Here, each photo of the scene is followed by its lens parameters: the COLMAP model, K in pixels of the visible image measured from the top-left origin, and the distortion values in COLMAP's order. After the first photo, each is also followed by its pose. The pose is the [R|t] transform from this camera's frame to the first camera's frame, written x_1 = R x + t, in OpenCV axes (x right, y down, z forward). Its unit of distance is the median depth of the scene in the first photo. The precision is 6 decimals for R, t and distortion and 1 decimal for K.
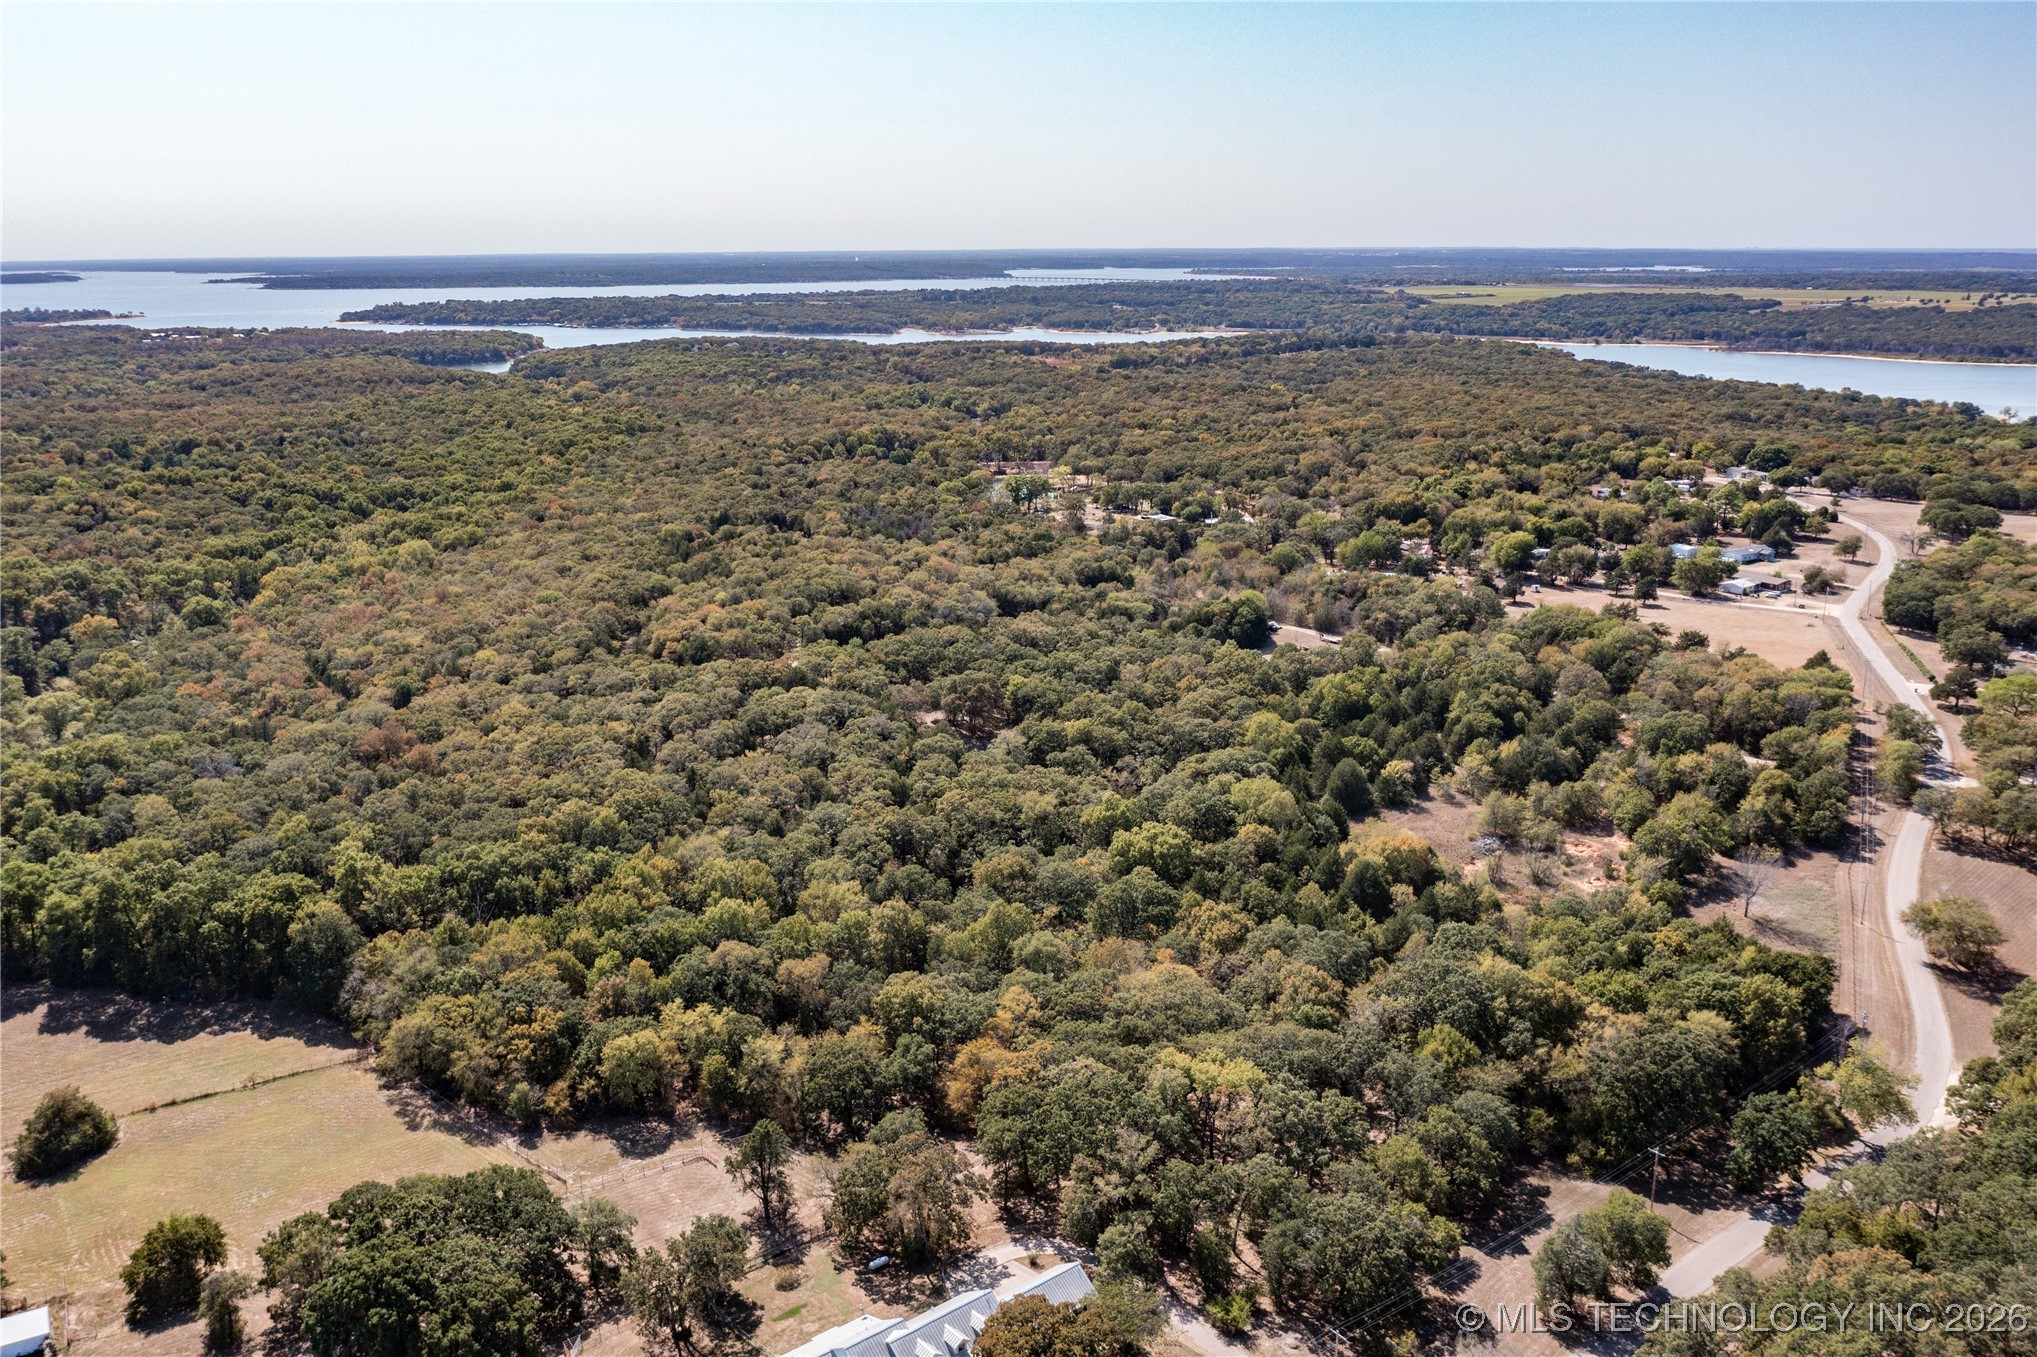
lens RADIAL K [[1584.2, 0, 1024.4], [0, 1584.2, 688.5], [0, 0, 1]] dist [-0.029363, -0.002280]
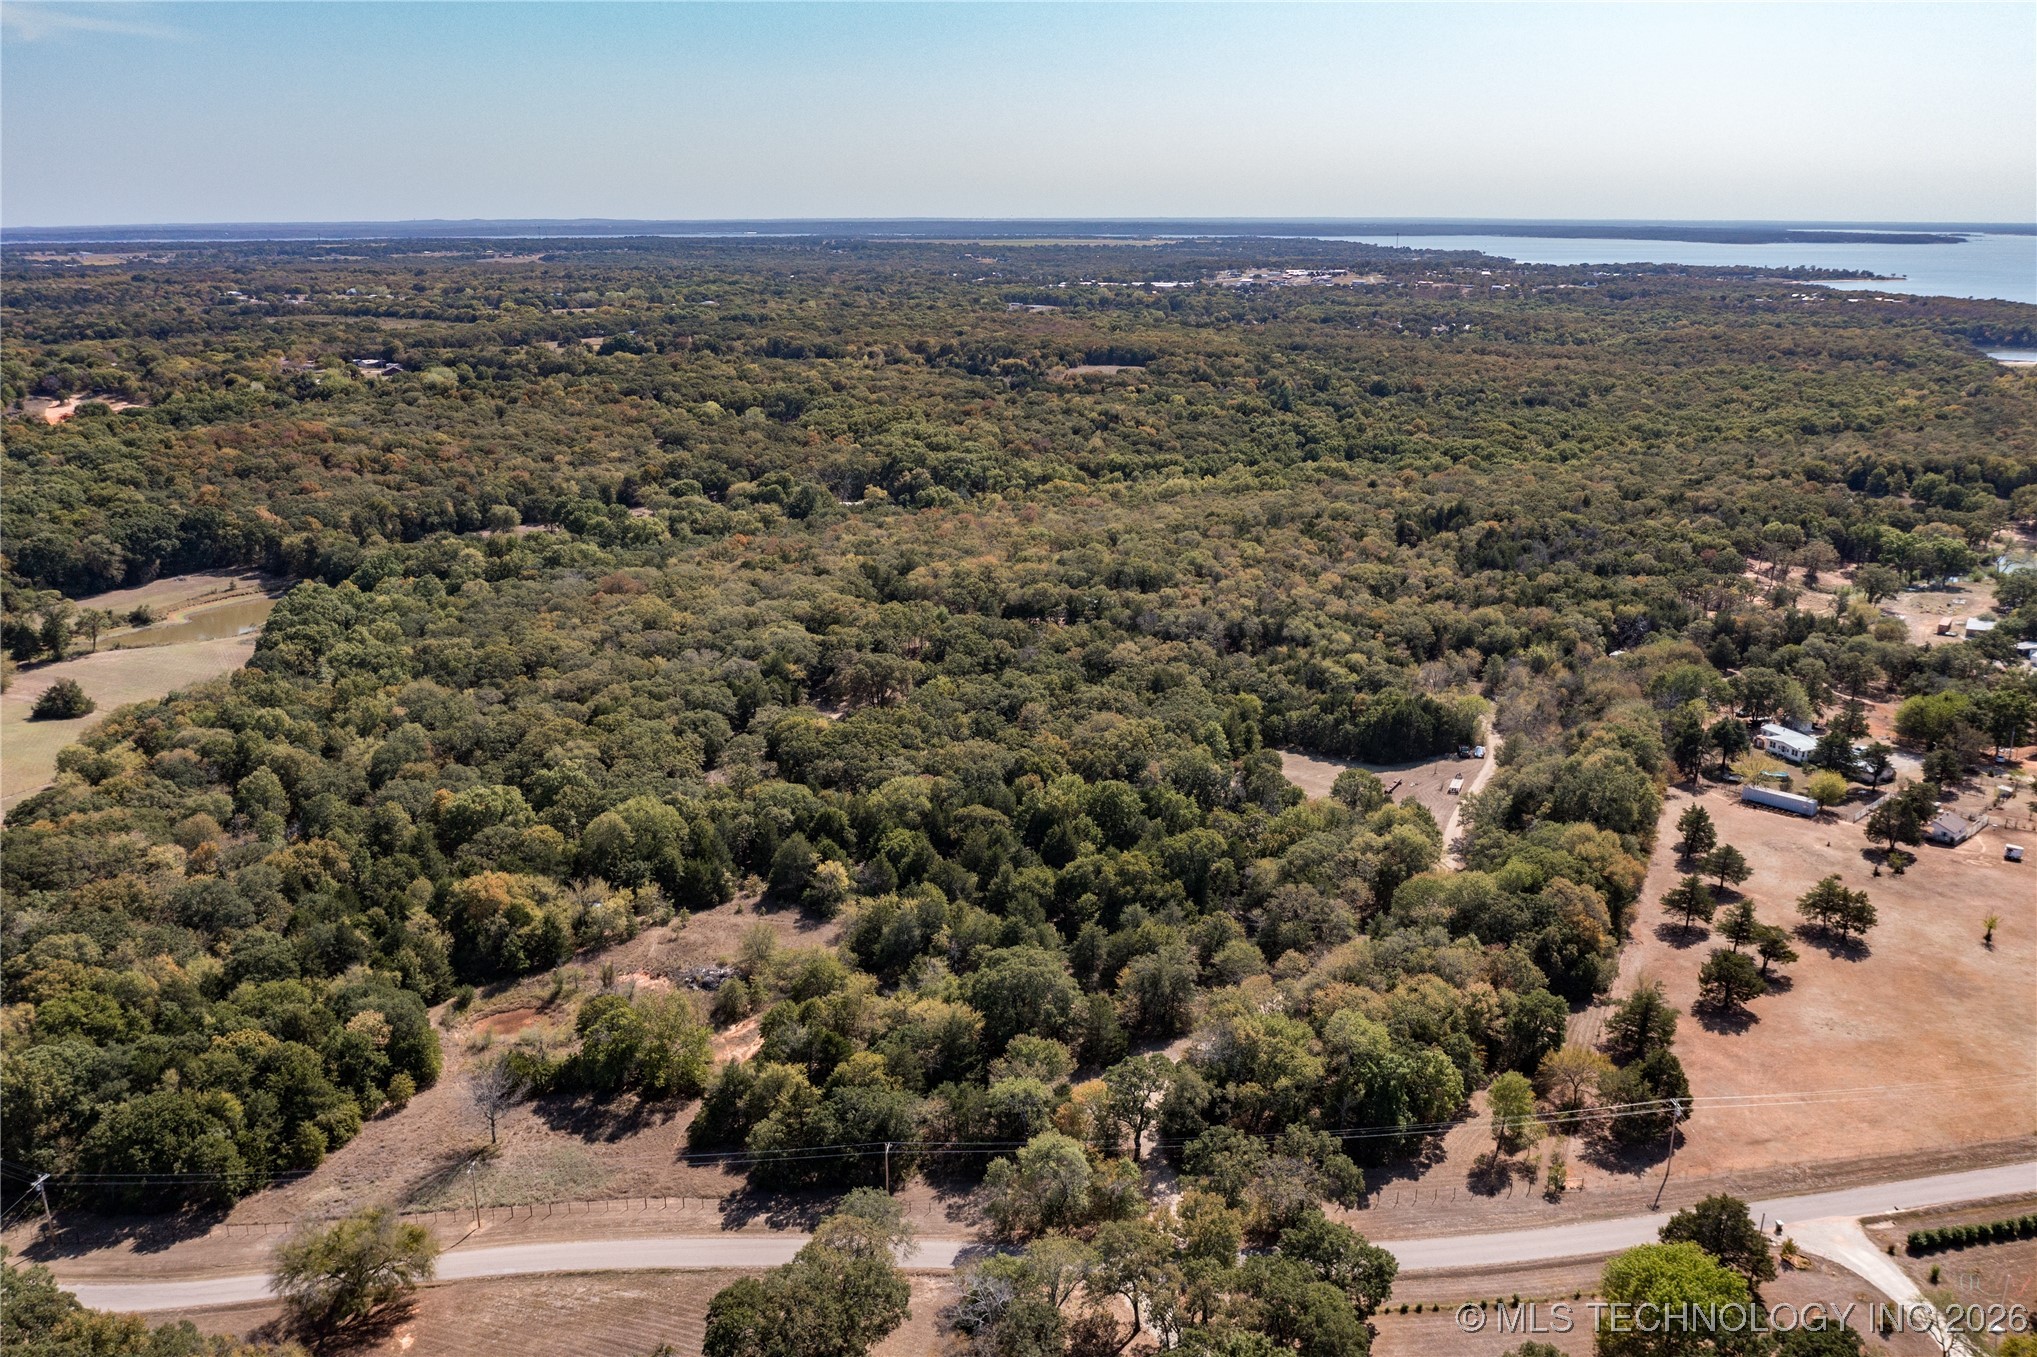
lens RADIAL K [[1584.2, 0, 1022.0], [0, 1584.2, 662.3], [0, 0, 1]] dist [-0.029363, -0.002280]
pose [[0.455615, 0.243079, -0.856345, 0.116034], [-0.236916, 0.960411, 0.146569, -0.023287], [0.858071, 0.136103, 0.495167, 0.083043]]
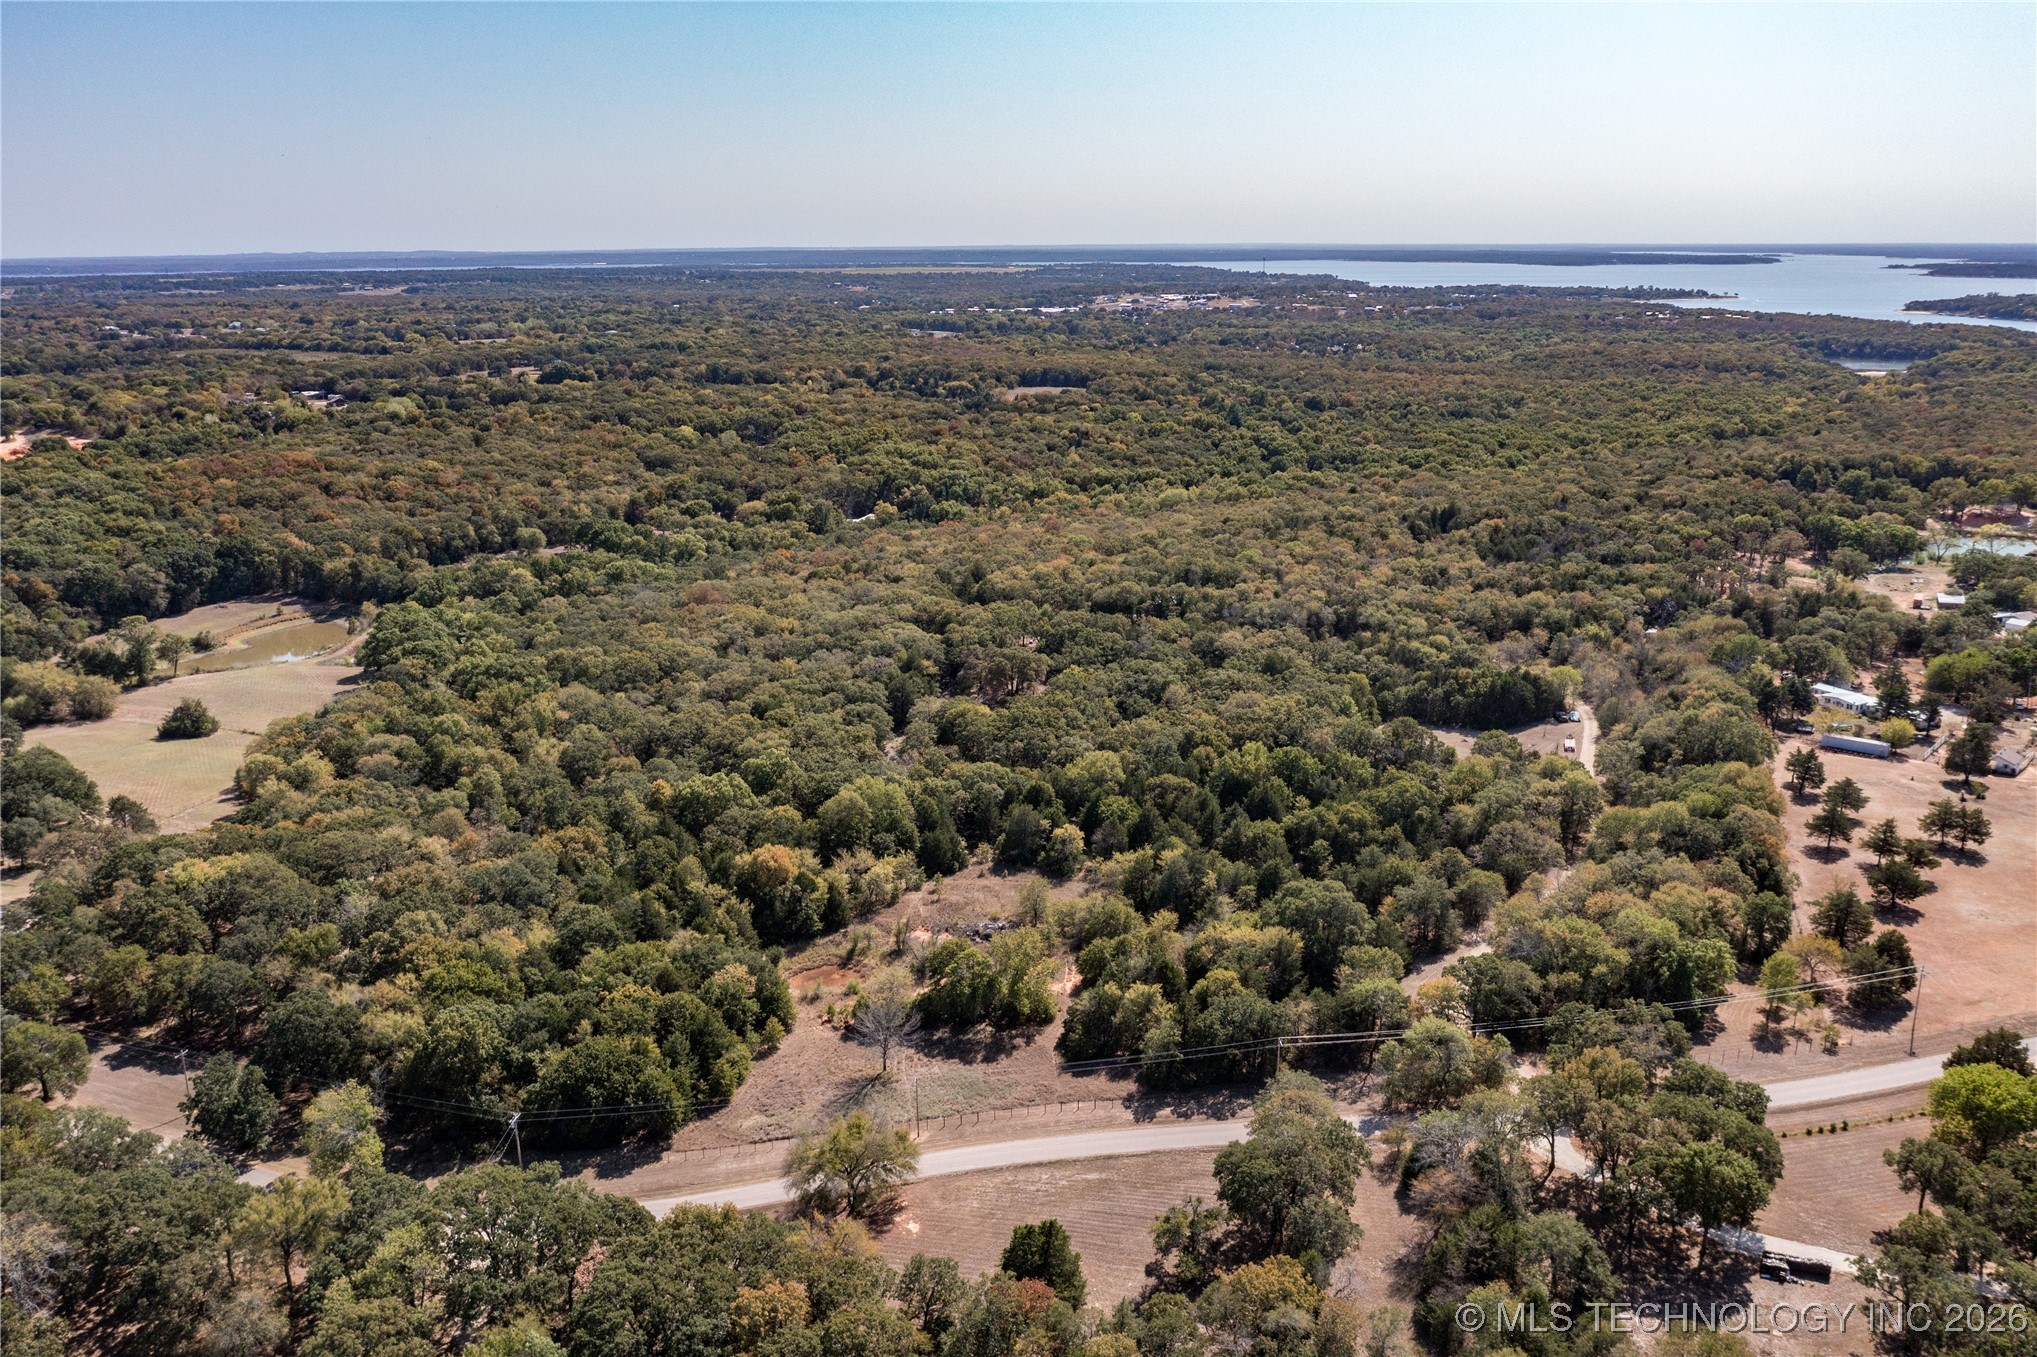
lens RADIAL K [[1584.2, 0, 1024.1], [0, 1584.2, 663.4], [0, 0, 1]] dist [-0.029363, -0.002280]
pose [[0.539345, 0.214216, -0.814382, 0.113140], [-0.218665, 0.969555, 0.110217, -0.016091], [0.813199, 0.118632, 0.569767, 0.058350]]
